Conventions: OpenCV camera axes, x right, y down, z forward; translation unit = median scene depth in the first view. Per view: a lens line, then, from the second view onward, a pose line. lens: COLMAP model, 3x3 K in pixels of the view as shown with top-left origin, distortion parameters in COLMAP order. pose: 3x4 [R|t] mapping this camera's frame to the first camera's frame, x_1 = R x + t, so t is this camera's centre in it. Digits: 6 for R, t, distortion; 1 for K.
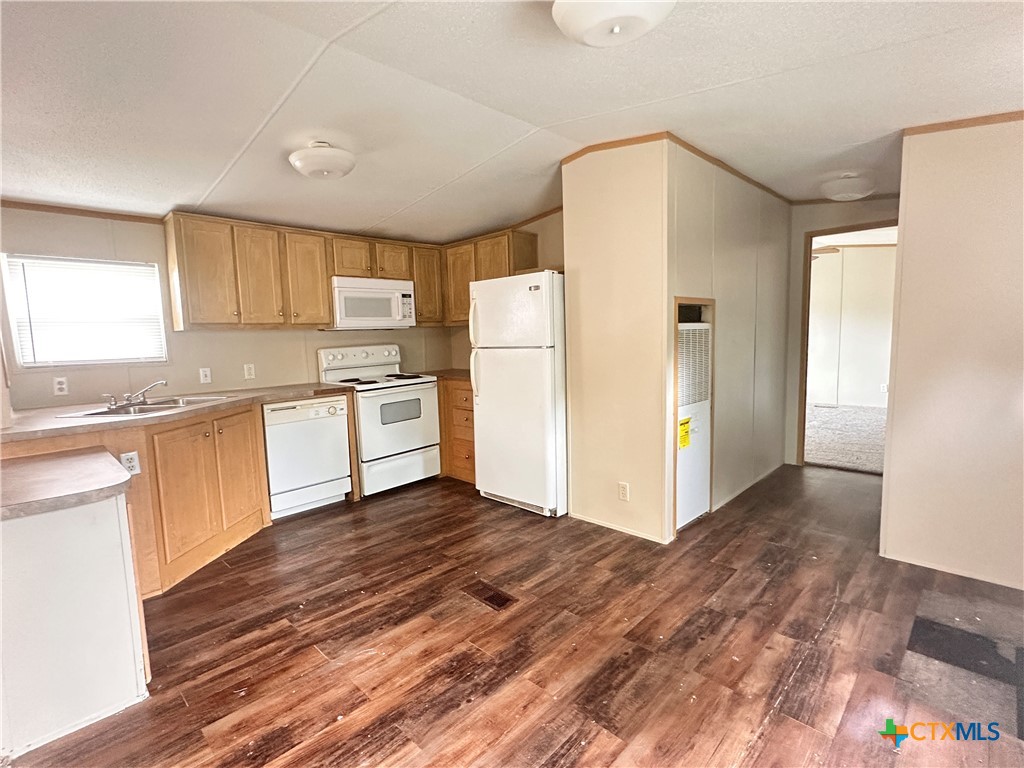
lens RADIAL K [[497.1, 0, 509.2], [0, 497.1, 387.5], [0, 0, 1]] dist [-0.002899, 0.001155]
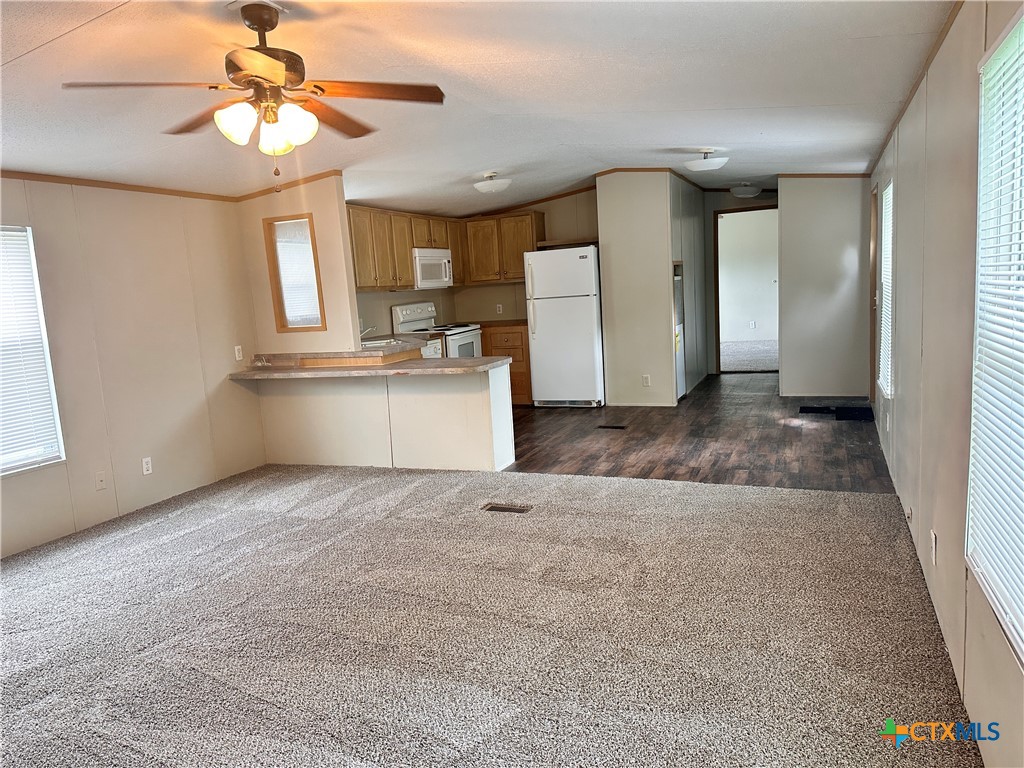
lens RADIAL K [[715.9, 0, 515.9], [0, 715.9, 389.7], [0, 0, 1]] dist [0.176121, -0.289617]
pose [[0.928383, -0.084928, 0.361789, -0.857595], [0.078770, 0.996387, 0.031765, 0.107856], [-0.363180, -0.000992, 0.931719, -0.880616]]
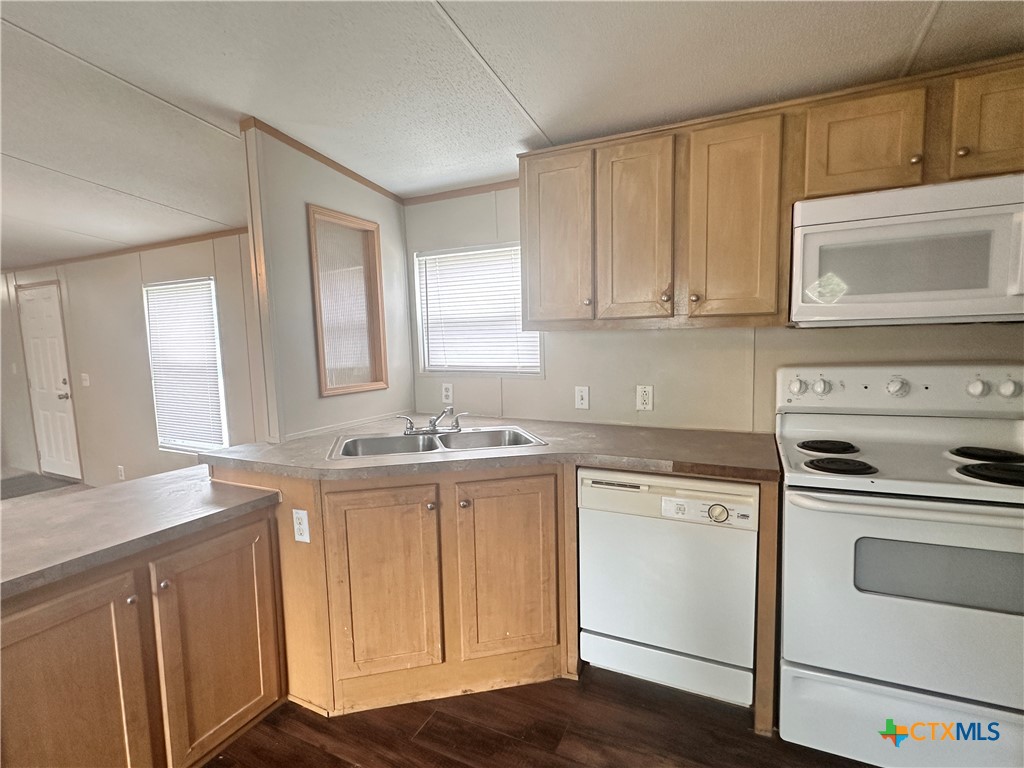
lens RADIAL K [[497.1, 0, 509.2], [0, 497.1, 387.5], [0, 0, 1]] dist [-0.002899, 0.001155]
pose [[0.311596, 0.115208, -0.943205, -0.010806], [-0.088153, 0.991847, 0.092028, -0.087523], [0.946117, 0.054471, 0.319211, 0.671852]]
